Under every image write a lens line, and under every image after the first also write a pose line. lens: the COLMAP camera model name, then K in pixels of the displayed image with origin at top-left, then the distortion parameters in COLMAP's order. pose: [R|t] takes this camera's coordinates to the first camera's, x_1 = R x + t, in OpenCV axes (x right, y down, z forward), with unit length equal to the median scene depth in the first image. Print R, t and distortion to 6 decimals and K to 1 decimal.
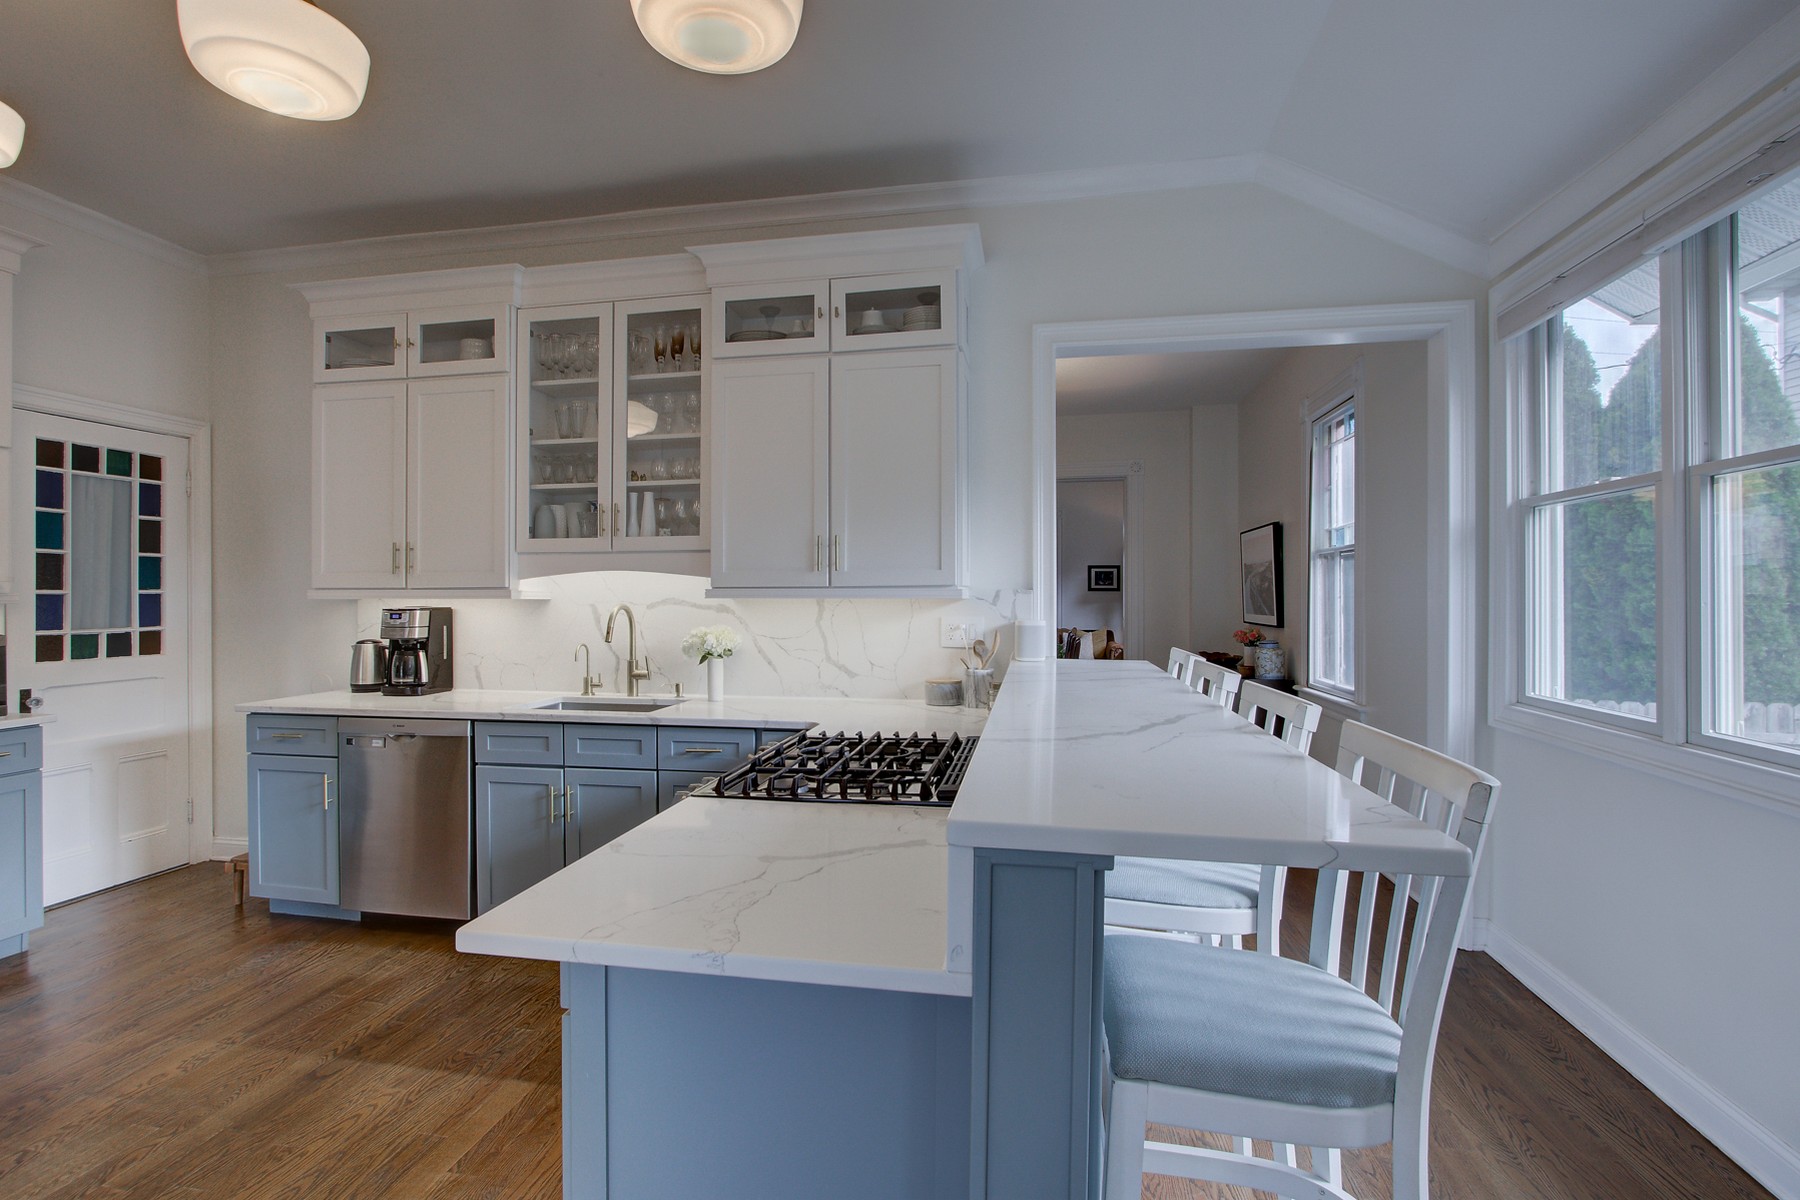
lens RADIAL K [[828.8, 0, 889.5], [0, 828.8, 598.6], [0, 0, 1]] dist [-0.016348, 0.000492]
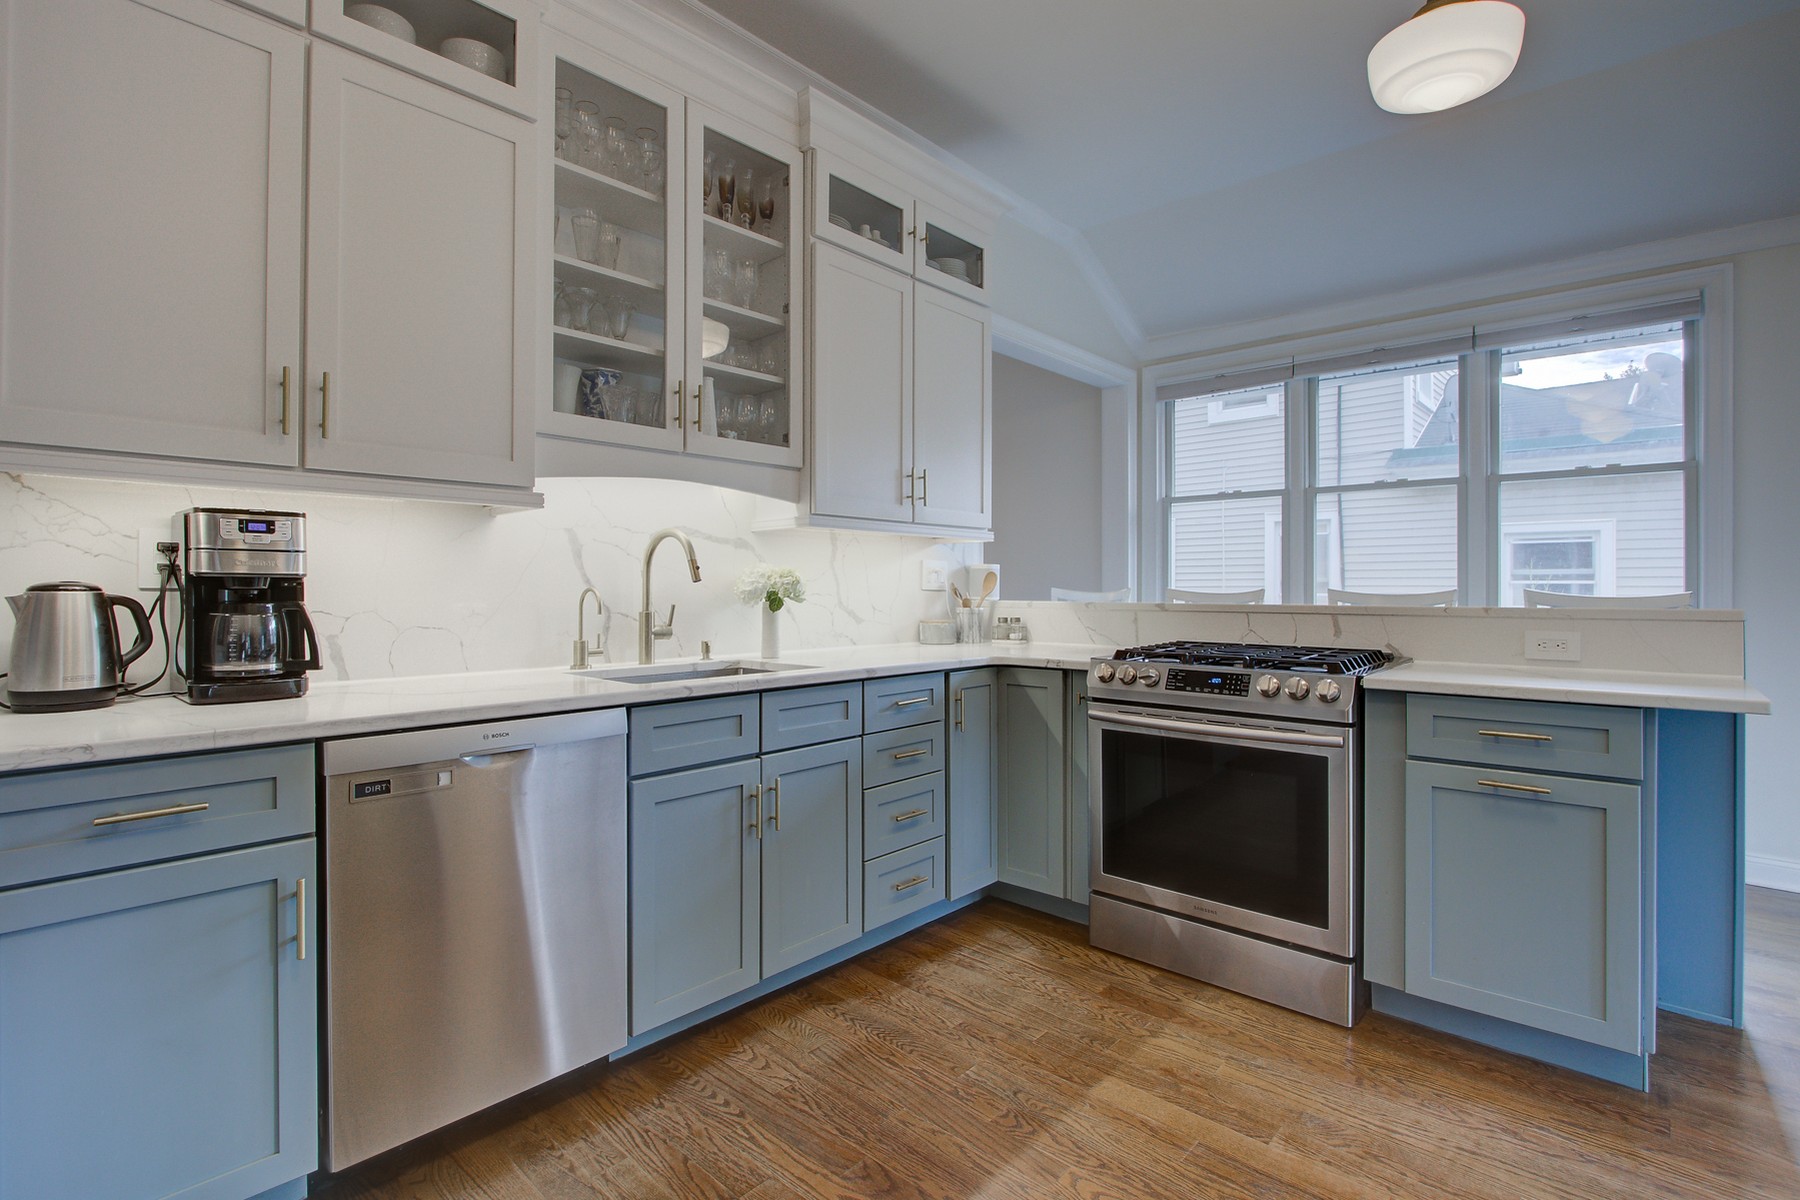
lens RADIAL K [[842.4, 0, 897.5], [0, 842.4, 578.8], [0, 0, 1]] dist [-0.003375, -0.000007]
pose [[0.535380, 0.011076, 0.844538, -0.851640], [-0.001150, 0.999923, -0.012385, 0.059084], [-0.844610, 0.005659, 0.535352, 0.476034]]
